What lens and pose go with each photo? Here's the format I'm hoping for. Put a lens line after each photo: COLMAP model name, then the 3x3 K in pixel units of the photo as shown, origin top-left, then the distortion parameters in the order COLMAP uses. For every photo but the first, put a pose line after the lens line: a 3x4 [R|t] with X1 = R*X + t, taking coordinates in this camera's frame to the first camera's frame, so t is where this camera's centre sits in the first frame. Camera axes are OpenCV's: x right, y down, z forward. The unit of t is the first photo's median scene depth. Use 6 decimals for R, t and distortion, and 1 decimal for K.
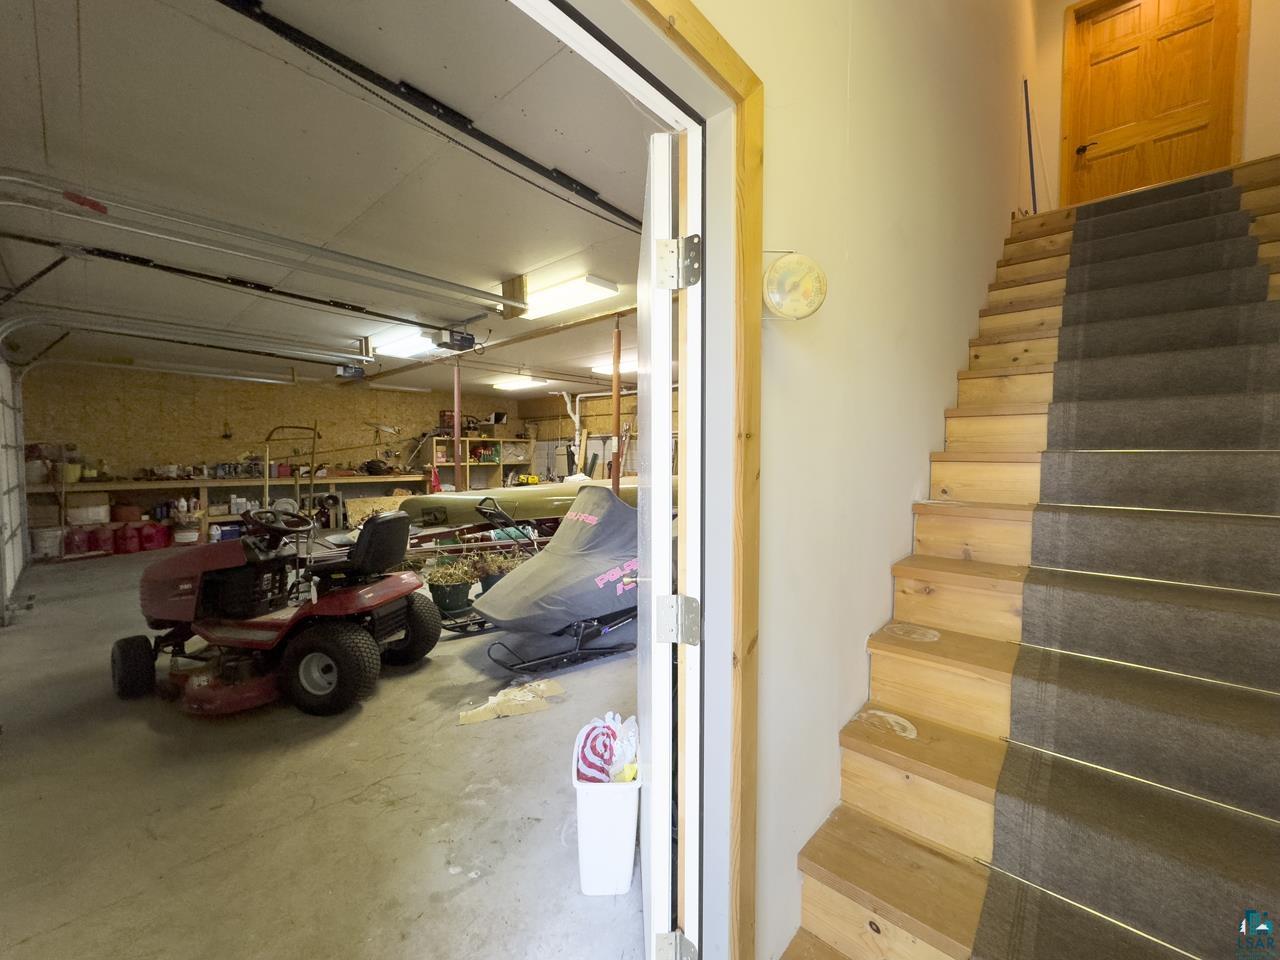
lens RADIAL K [[509.8, 0, 639.4], [0, 509.8, 476.9], [0, 0, 1]] dist [-0.001191, -0.000238]
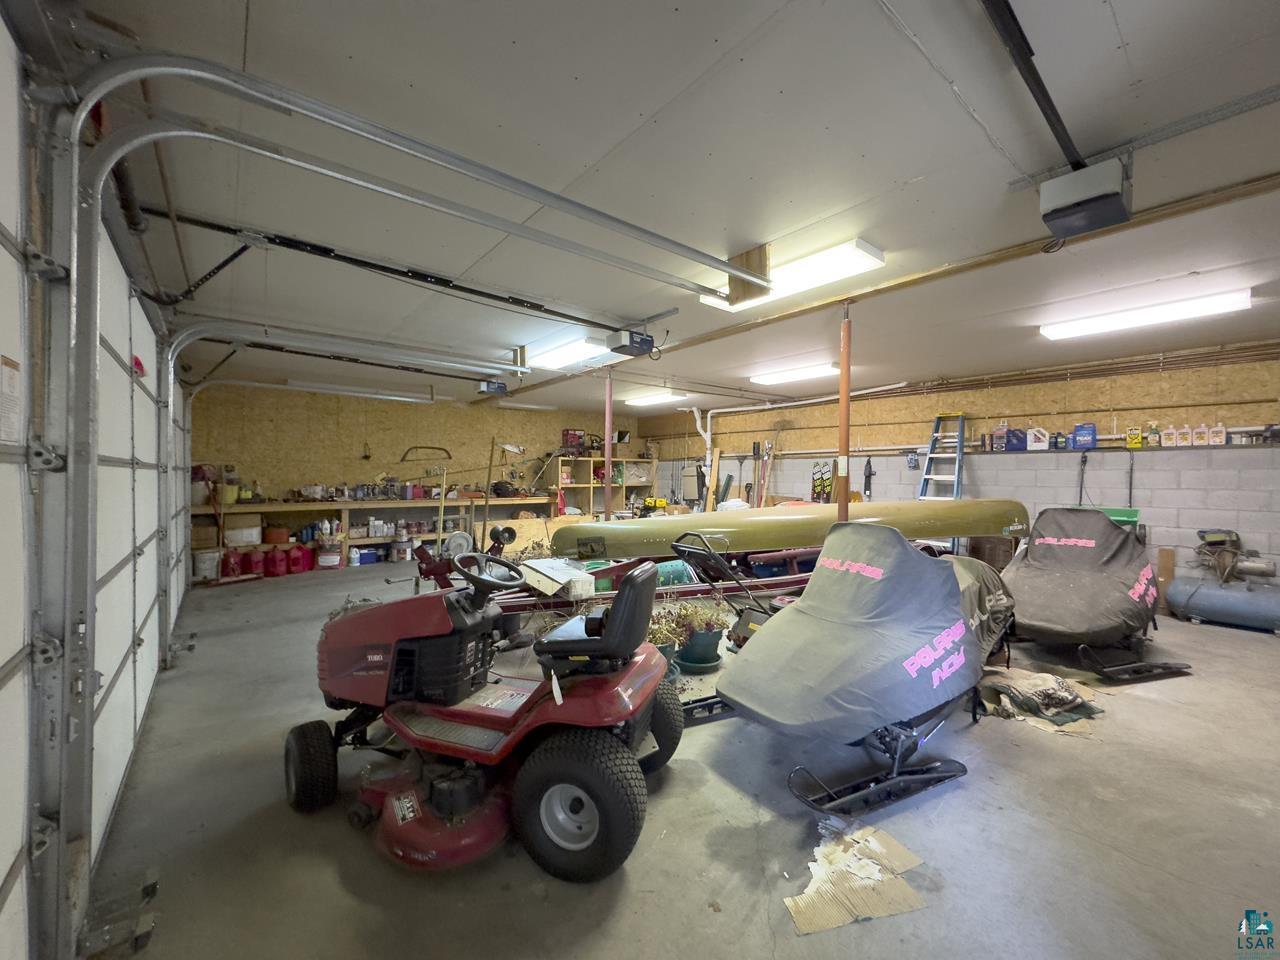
lens RADIAL K [[509.8, 0, 640.1], [0, 509.8, 477.6], [0, 0, 1]] dist [-0.001191, -0.000238]
pose [[0.988551, 0.002955, -0.150856, -0.225688], [-0.008485, 0.999315, -0.036027, -0.014657], [0.150647, 0.036895, 0.987899, 0.177113]]
